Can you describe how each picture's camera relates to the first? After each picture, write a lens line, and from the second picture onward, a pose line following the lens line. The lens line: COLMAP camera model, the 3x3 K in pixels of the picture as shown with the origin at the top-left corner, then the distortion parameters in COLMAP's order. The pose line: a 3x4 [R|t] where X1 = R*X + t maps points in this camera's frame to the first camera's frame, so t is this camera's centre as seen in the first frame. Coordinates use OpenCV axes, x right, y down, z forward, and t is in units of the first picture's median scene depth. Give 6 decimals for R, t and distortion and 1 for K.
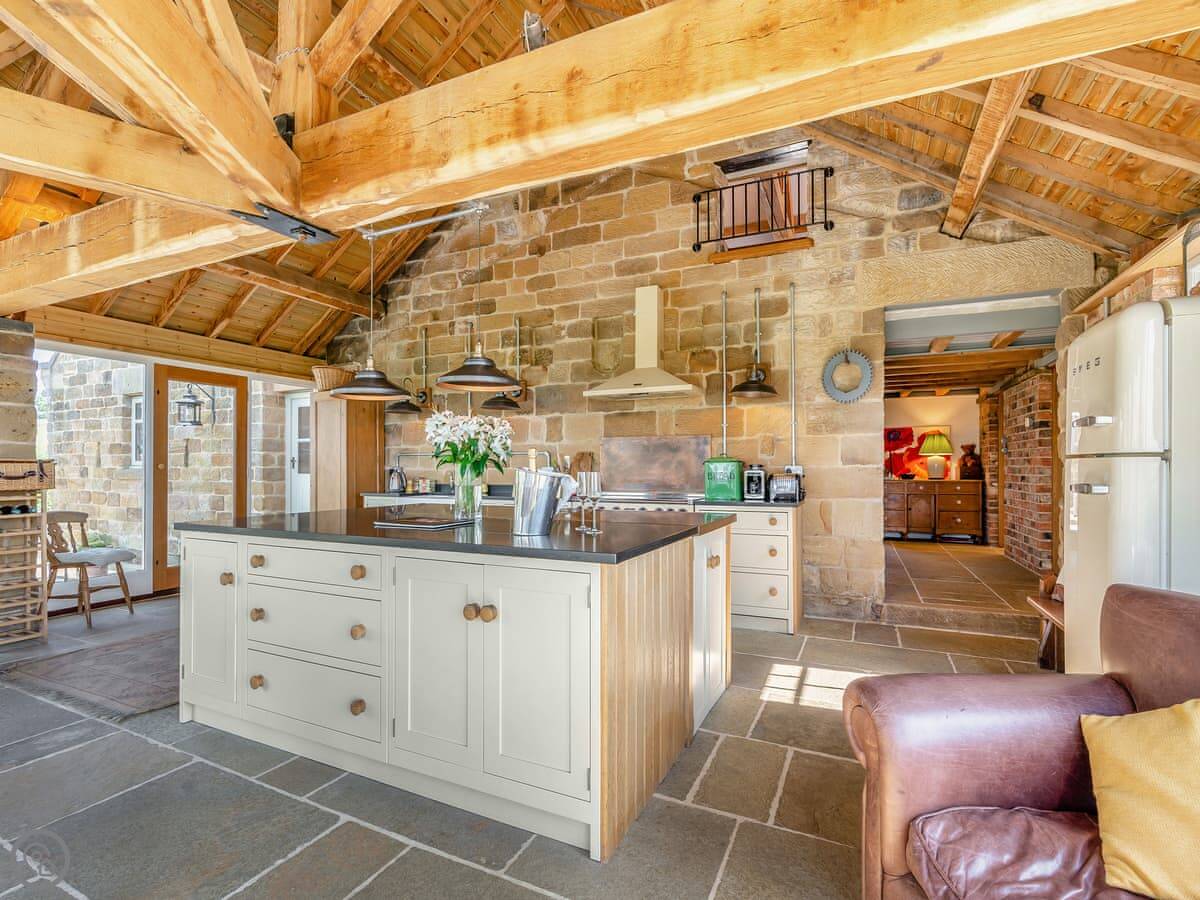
lens RADIAL K [[552.4, 0, 595.6], [0, 552.4, 456.6], [0, 0, 1]] dist [-0.003434, 0.000443]
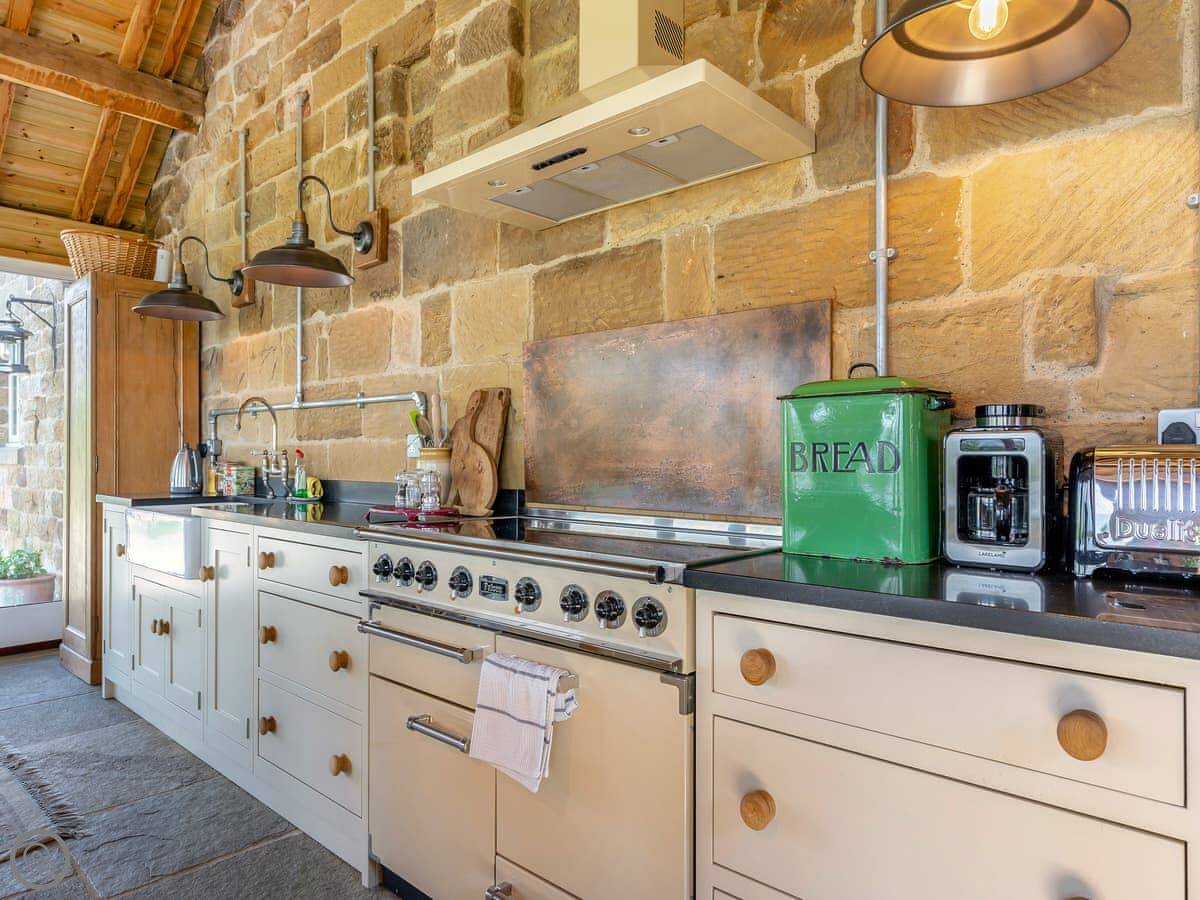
lens RADIAL K [[747.8, 0, 653.5], [0, 747.8, 451.7], [0, 0, 1]] dist [0.000820, -0.001086]
pose [[0.967345, 0.005307, -0.253406, 0.203643], [-0.001980, 0.999909, 0.013380, 0.025792], [0.253454, -0.012441, 0.967267, 0.599579]]
